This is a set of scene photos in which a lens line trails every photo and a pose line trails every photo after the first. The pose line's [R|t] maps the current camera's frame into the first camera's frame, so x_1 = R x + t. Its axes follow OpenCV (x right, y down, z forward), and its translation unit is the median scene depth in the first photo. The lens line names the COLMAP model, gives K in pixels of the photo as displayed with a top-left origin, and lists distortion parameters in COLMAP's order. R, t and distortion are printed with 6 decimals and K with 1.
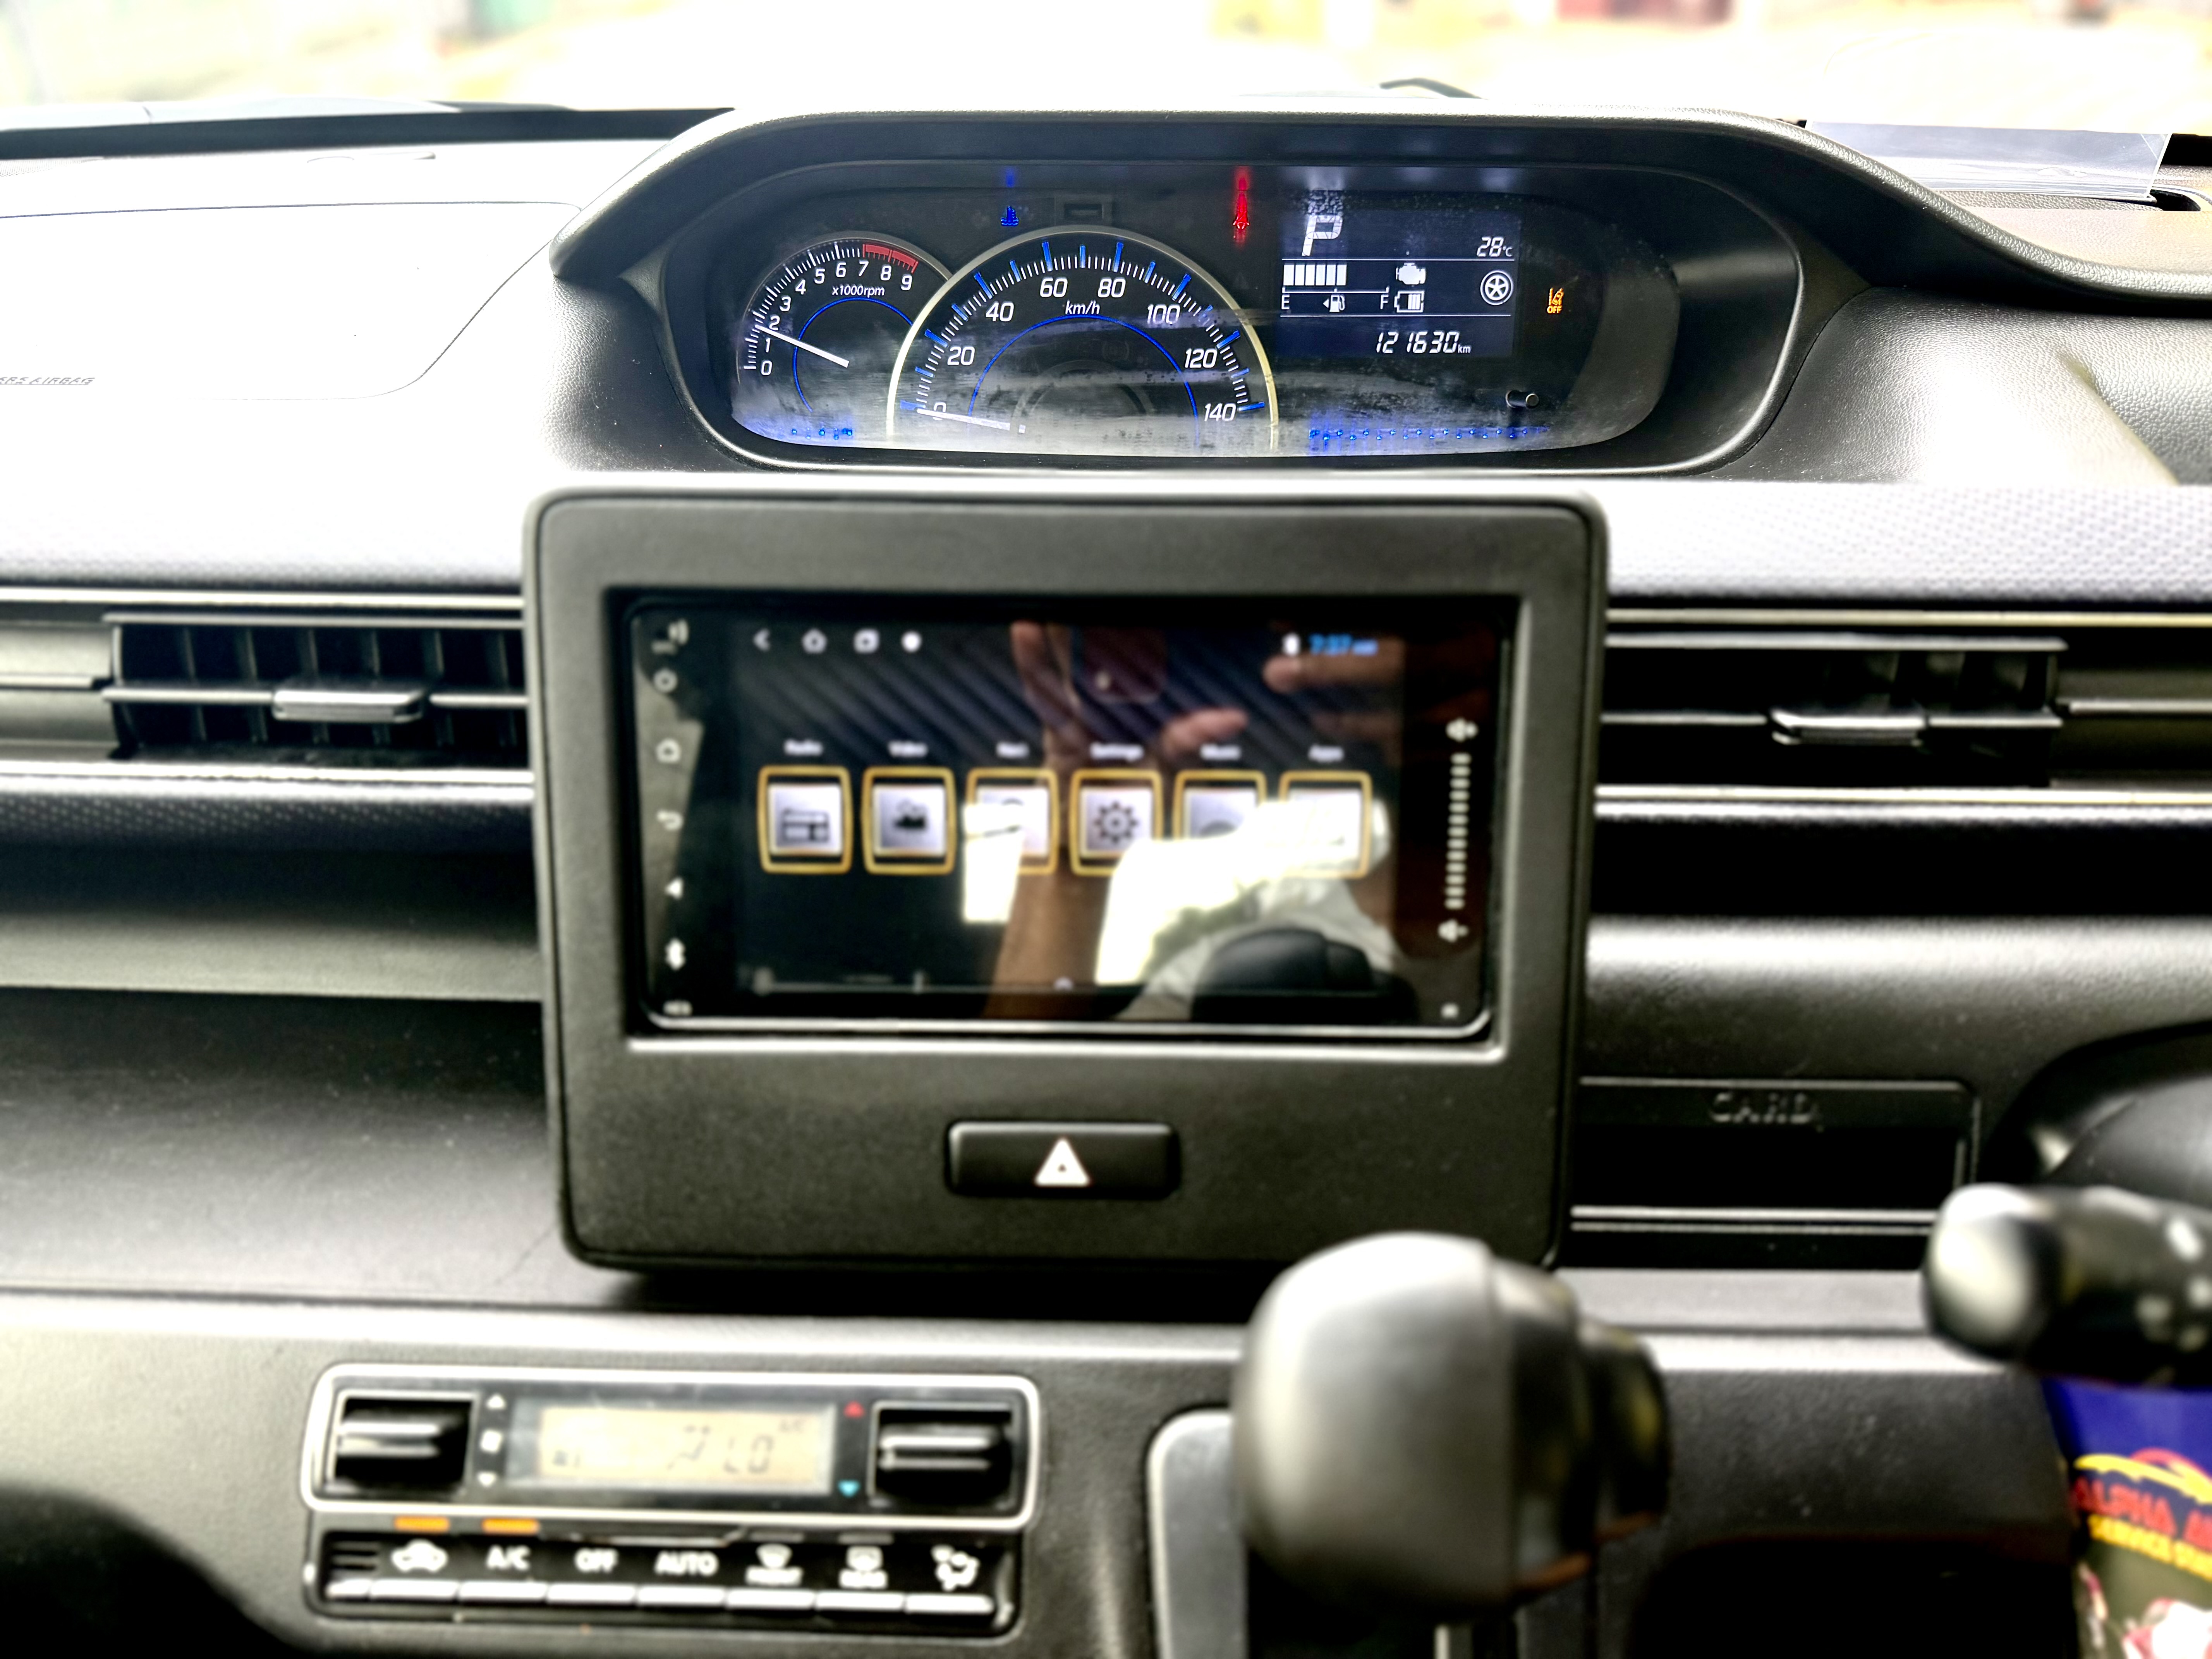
lens RADIAL K [[1611.0, 0, 1104.4], [0, 1611.0, 838.0], [0, 0, 1]] dist [0.020691, -0.032019]
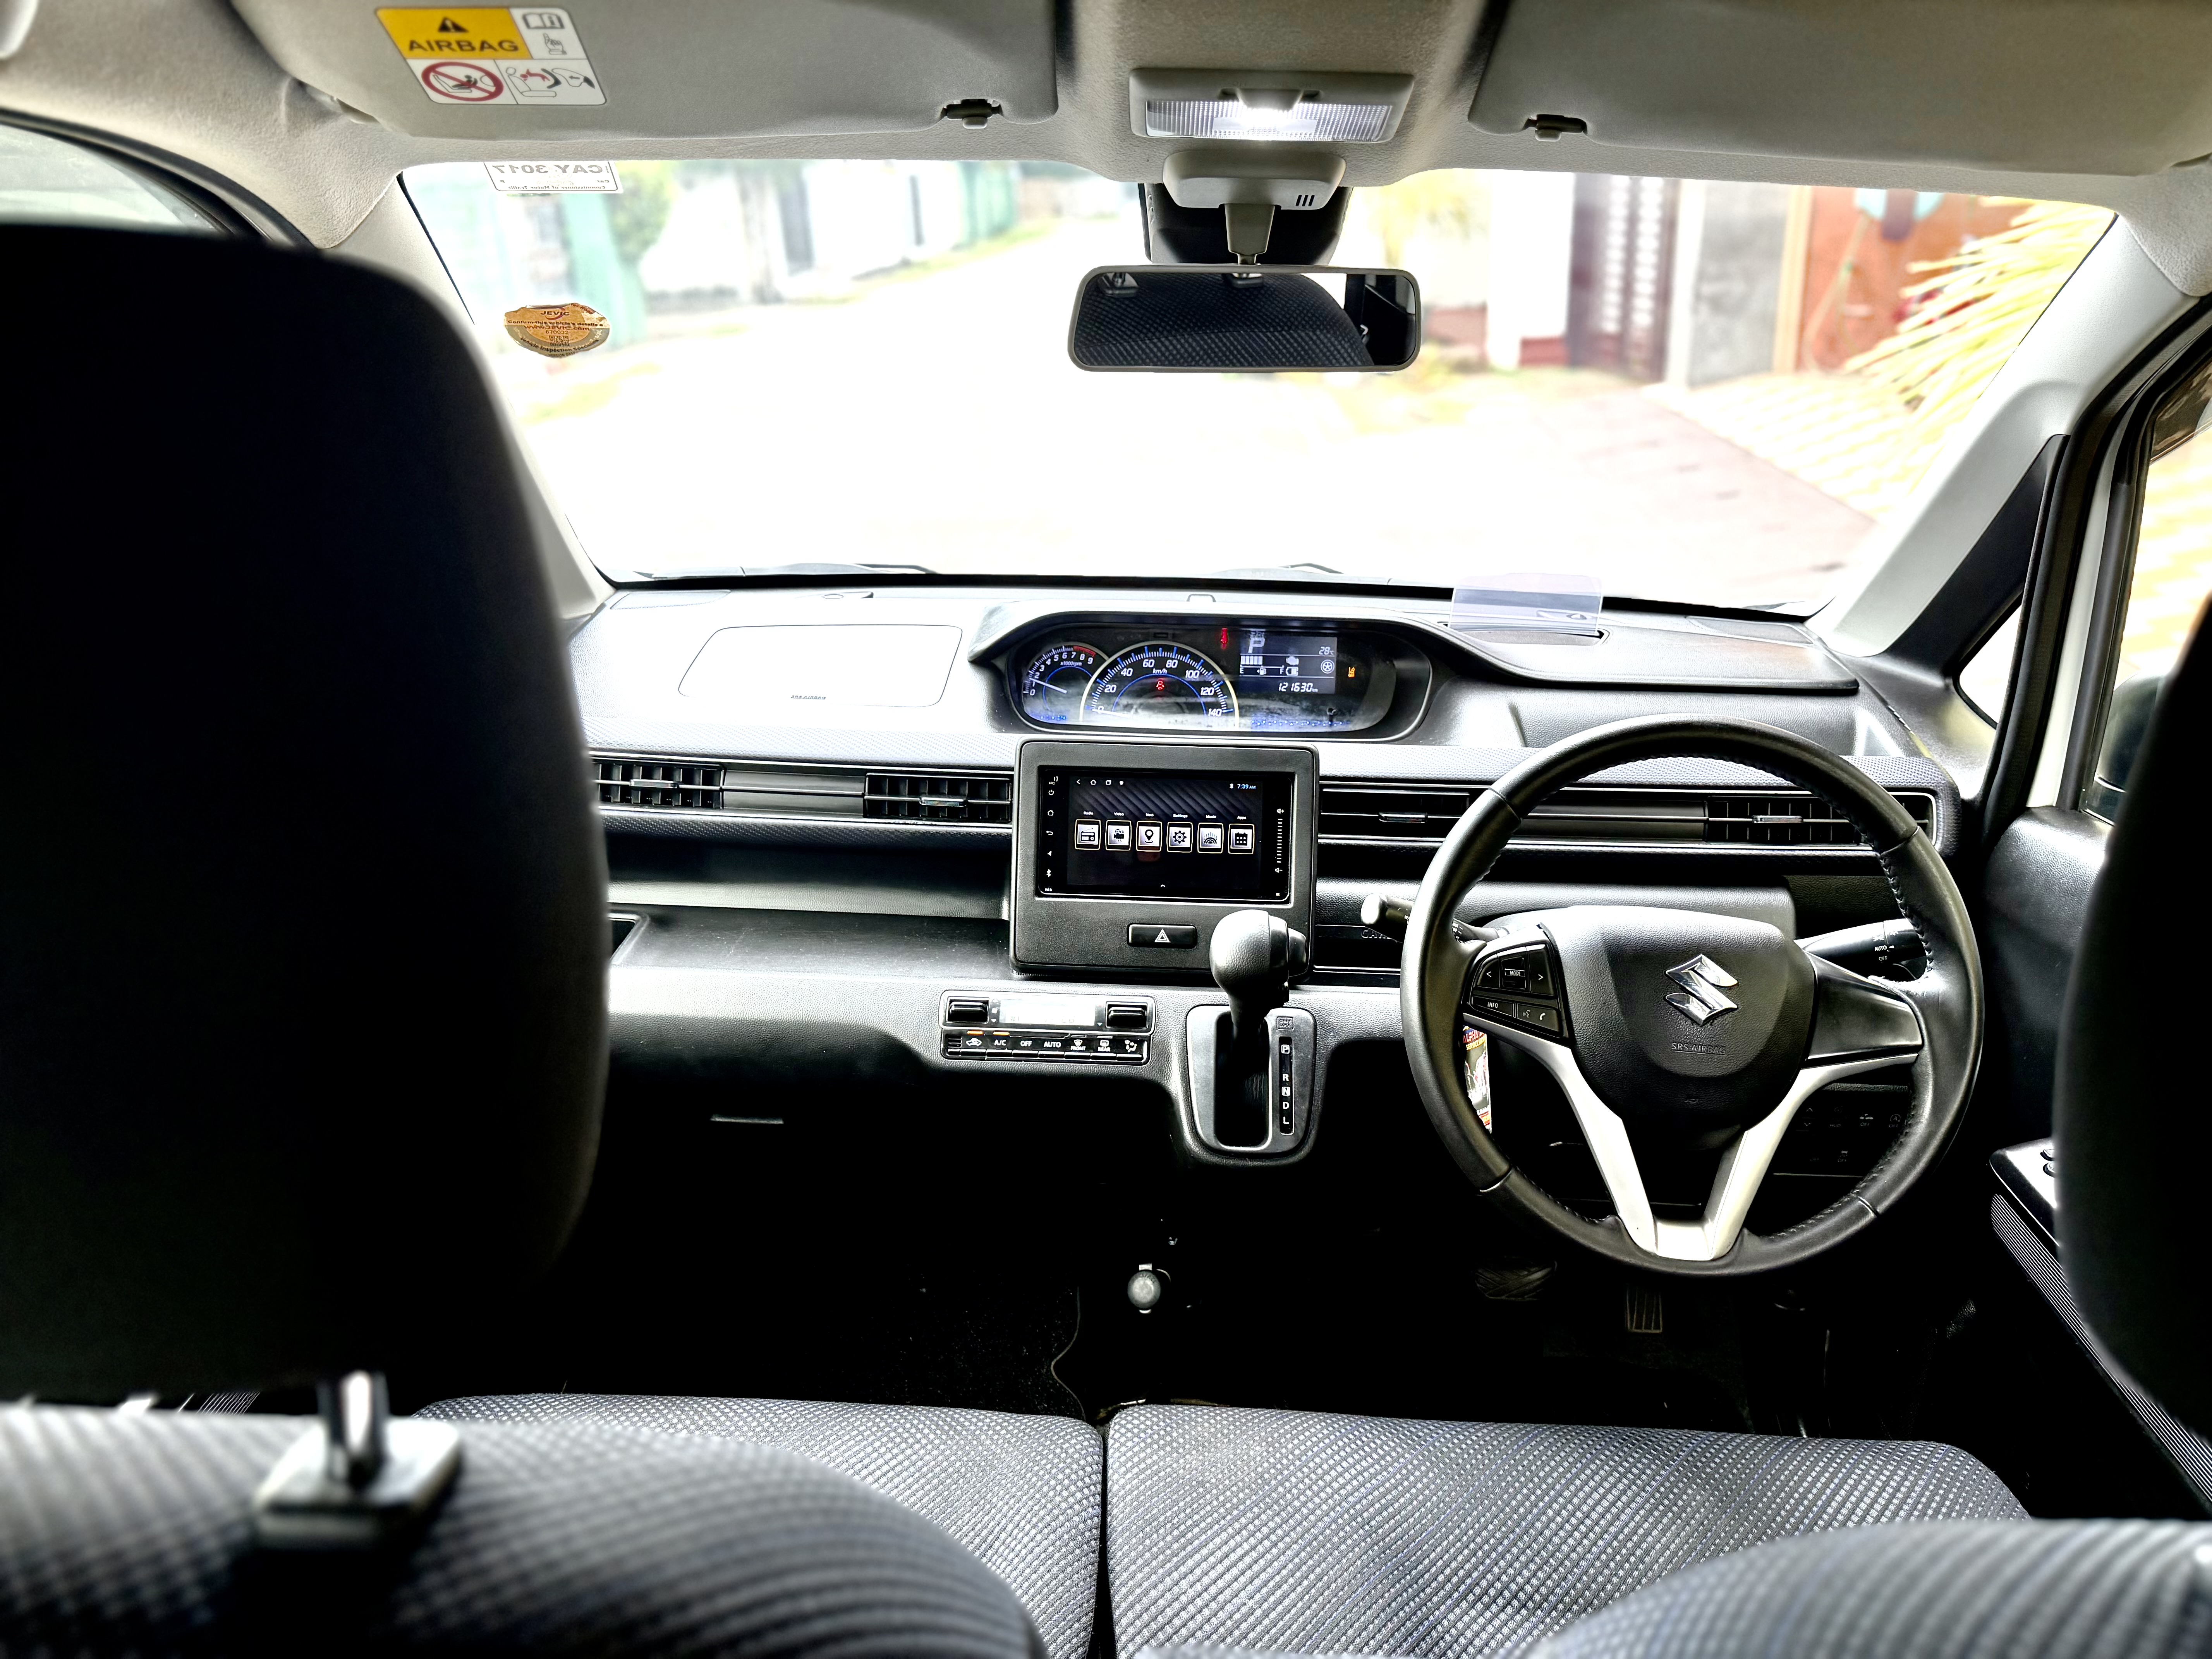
lens RADIAL K [[1611.0, 0, 1104.8], [0, 1611.0, 825.8], [0, 0, 1]] dist [0.020691, -0.032019]
pose [[0.999755, 0.021028, -0.006910, -0.079907], [-0.021882, 0.985972, -0.165472, 0.333472], [0.003334, 0.165582, 0.986190, -1.474281]]
